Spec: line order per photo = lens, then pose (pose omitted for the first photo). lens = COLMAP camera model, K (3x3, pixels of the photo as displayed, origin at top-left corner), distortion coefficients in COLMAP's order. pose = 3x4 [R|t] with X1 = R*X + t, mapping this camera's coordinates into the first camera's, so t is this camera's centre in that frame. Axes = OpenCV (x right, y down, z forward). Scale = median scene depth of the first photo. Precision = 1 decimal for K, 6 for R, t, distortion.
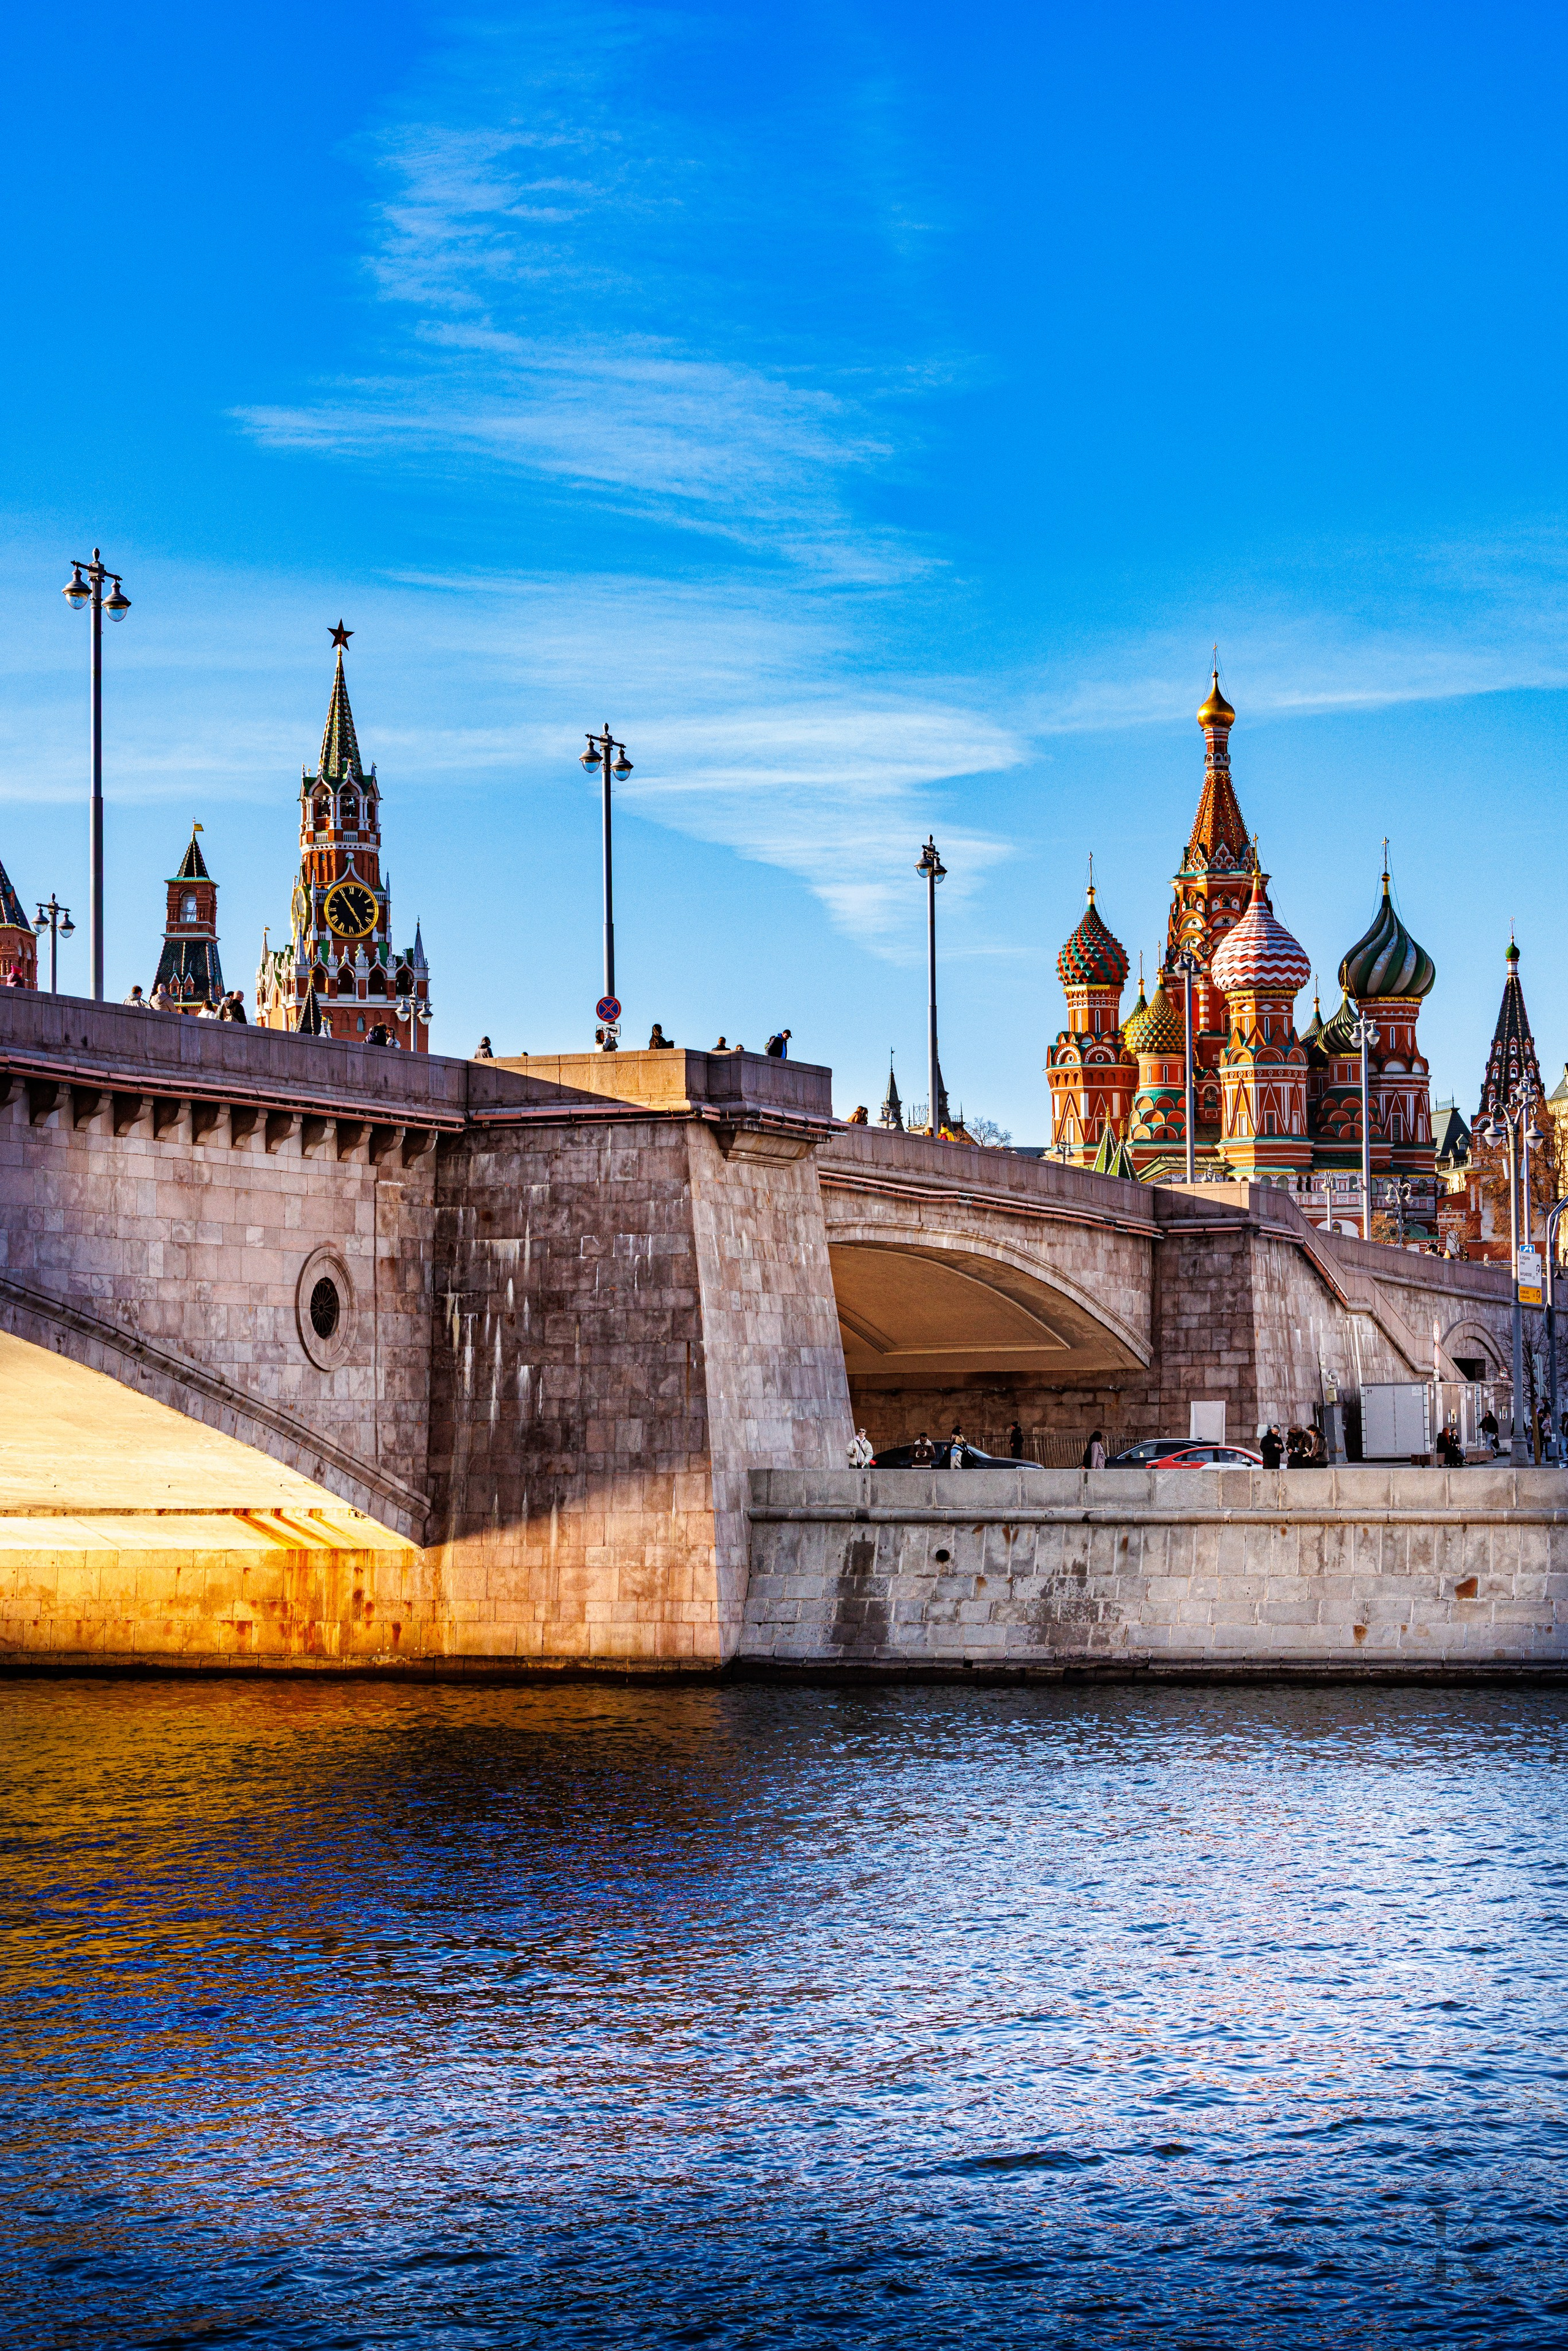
lens RADIAL K [[4785.6, 0, 784.0], [0, 4785.6, 1175.5], [0, 0, 1]] dist [-0.050485, 0.396138]
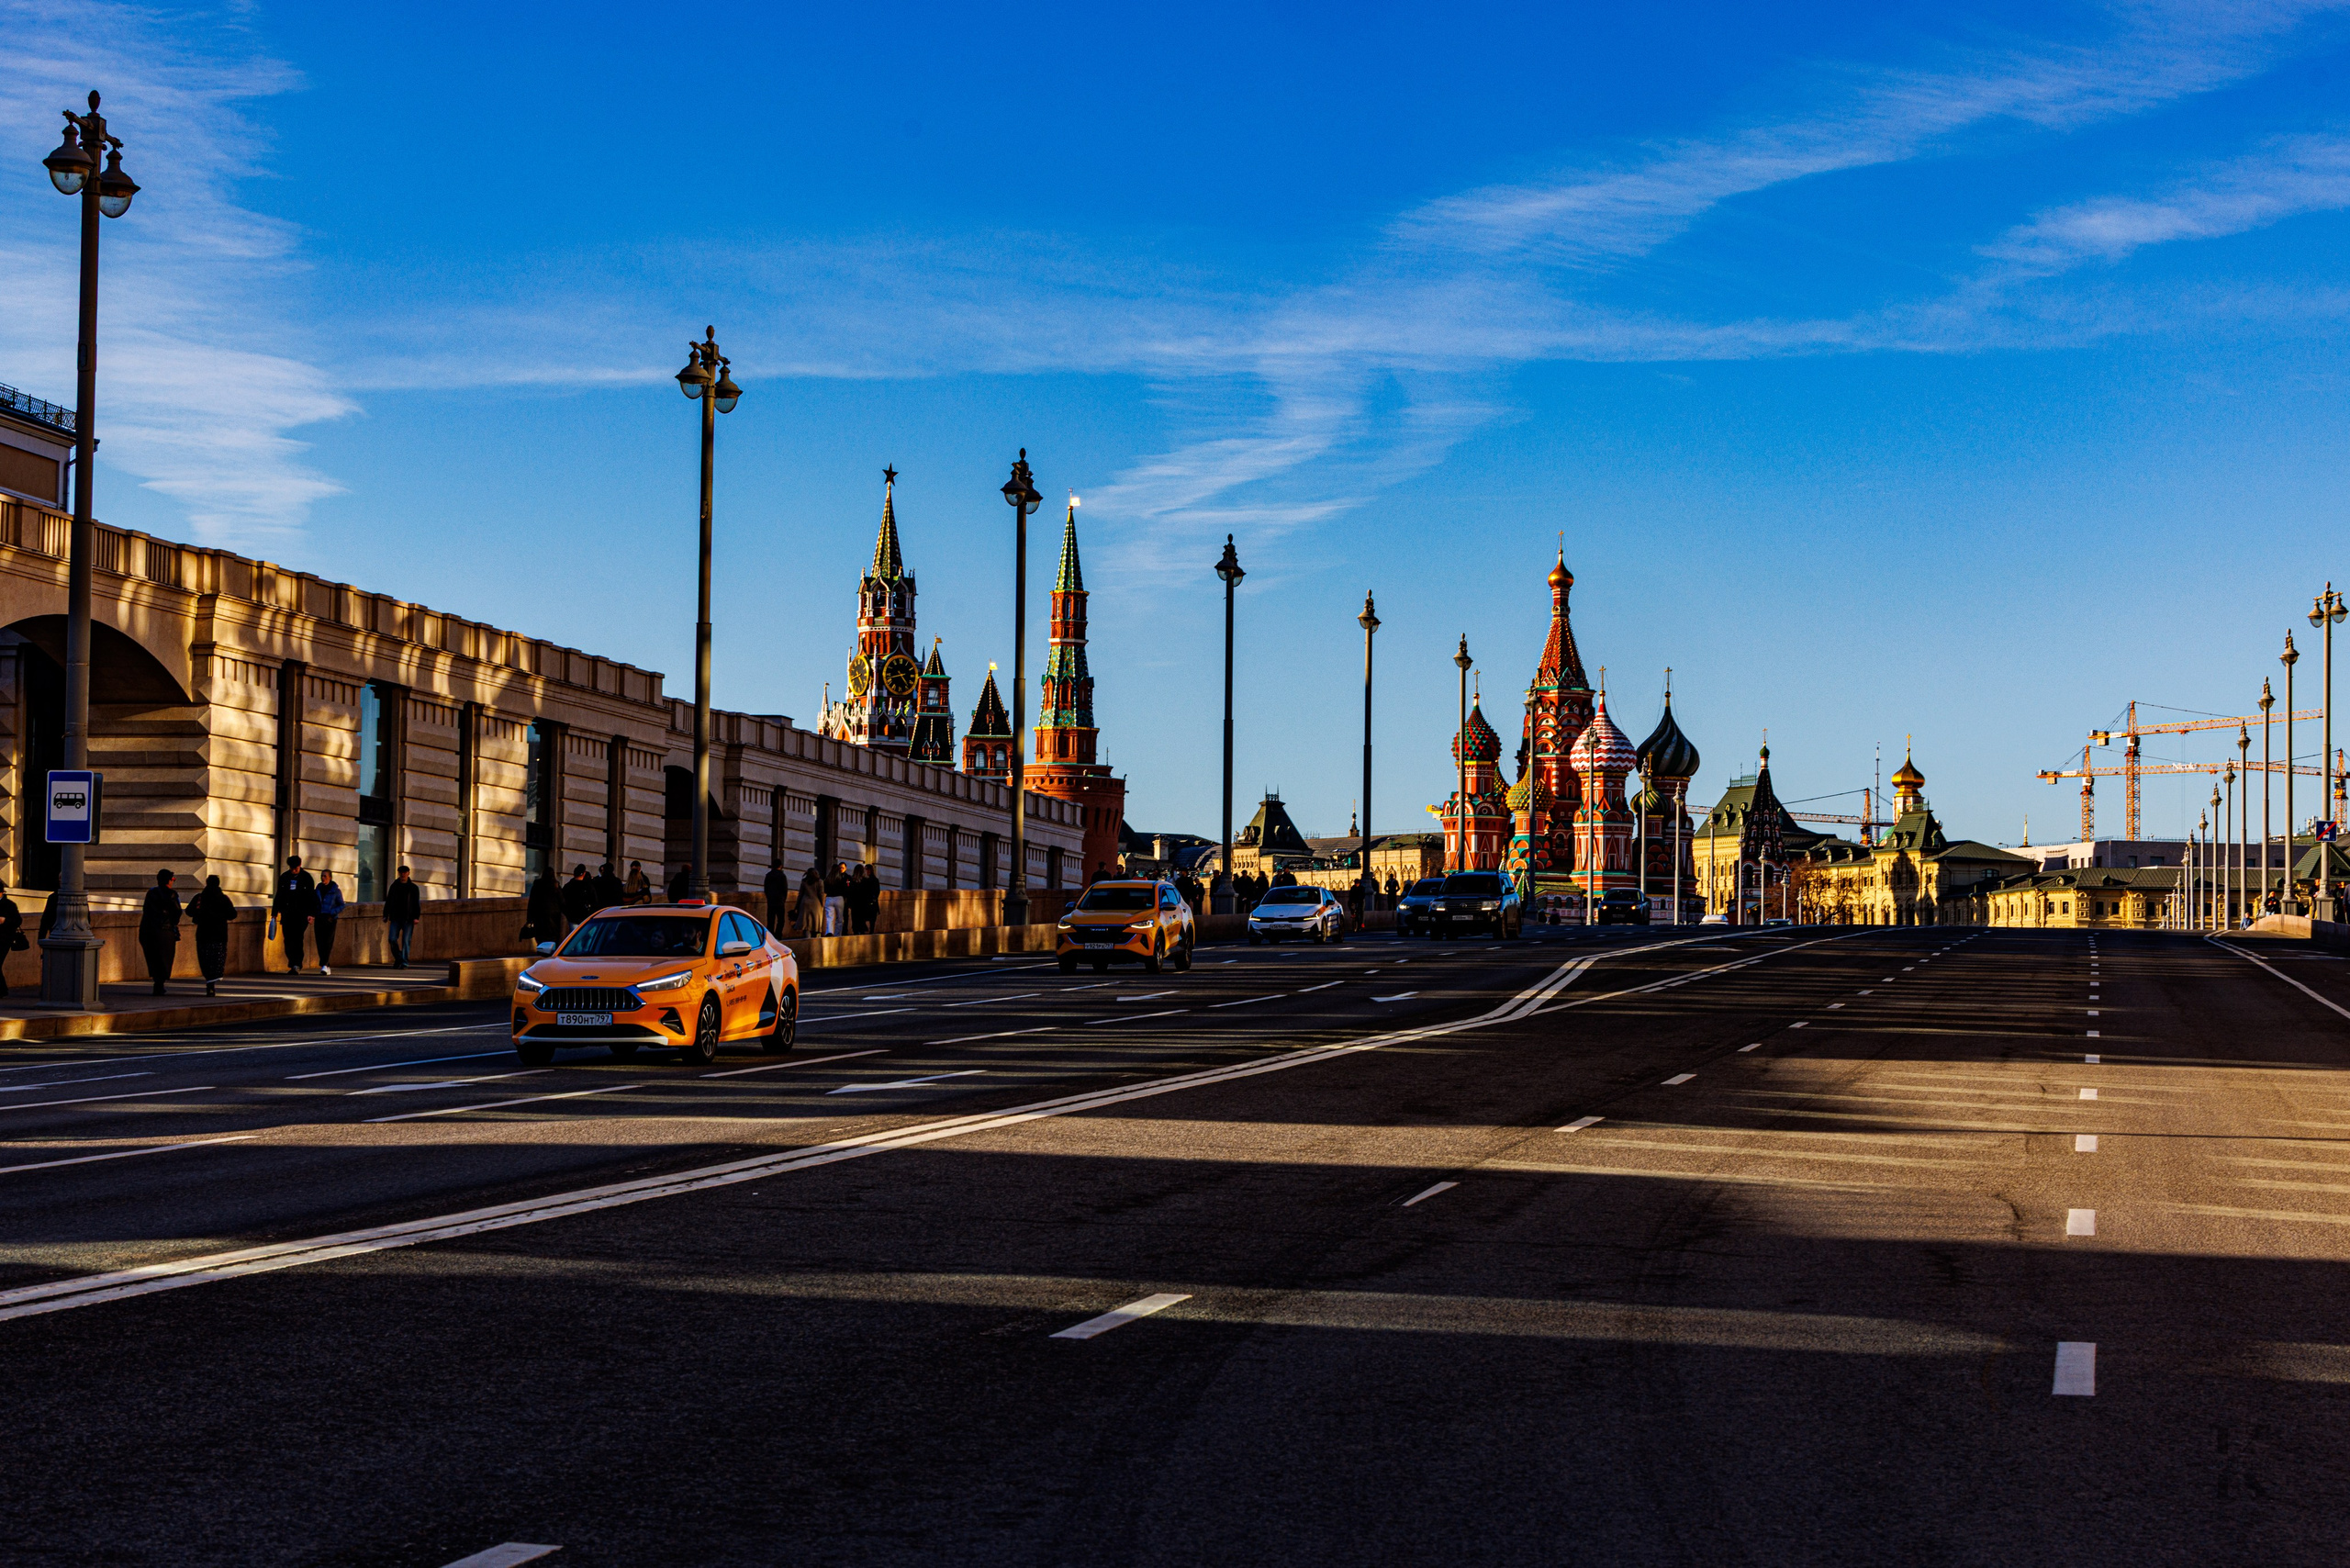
lens RADIAL K [[4886.0, 0, 1175.0], [0, 4886.0, 784.0], [0, 0, 1]] dist [-0.043343, 0.441089]
pose [[0.977753, 0.034899, 0.206837, -0.342435], [-0.035580, 0.999367, -0.000427, -0.029288], [-0.206721, -0.006942, 0.978375, -0.456501]]
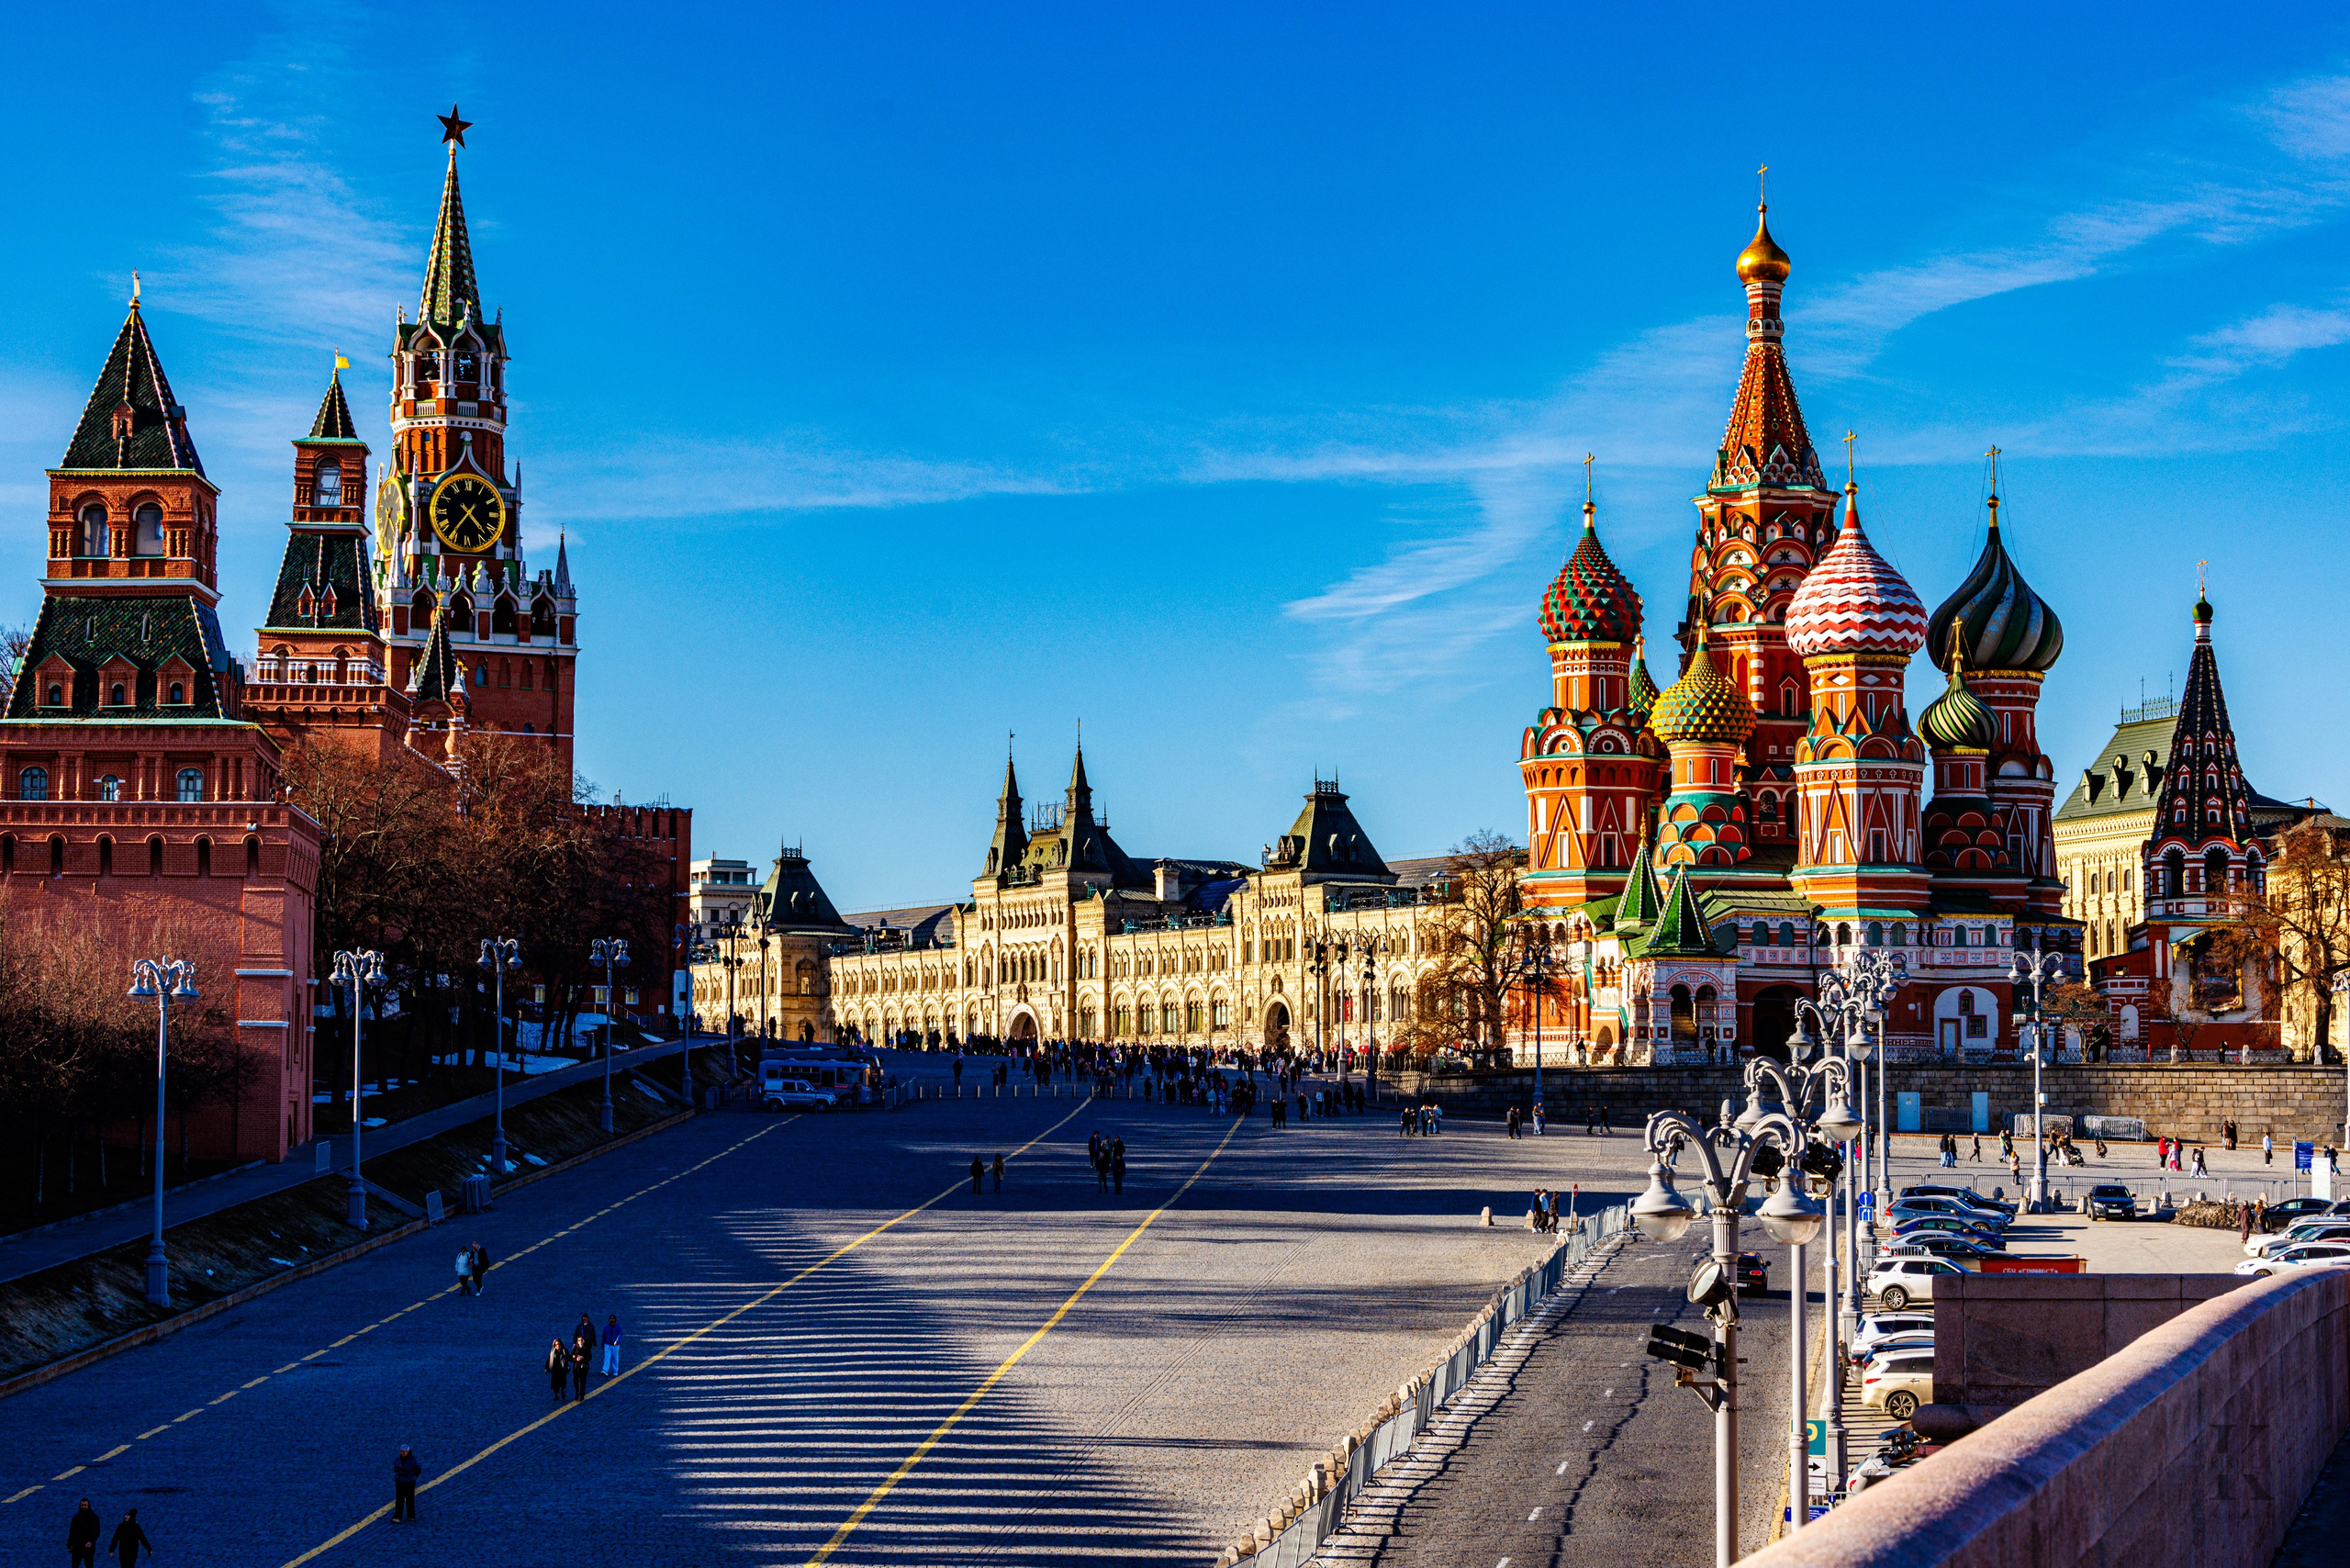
lens RADIAL K [[4886.0, 0, 1175.0], [0, 4886.0, 784.0], [0, 0, 1]] dist [-0.043343, 0.441089]
pose [[0.990476, 0.022450, 0.135842, -0.094312], [-0.019967, 0.999608, -0.019614, -0.003916], [-0.136229, 0.016715, 0.990536, 0.306323]]
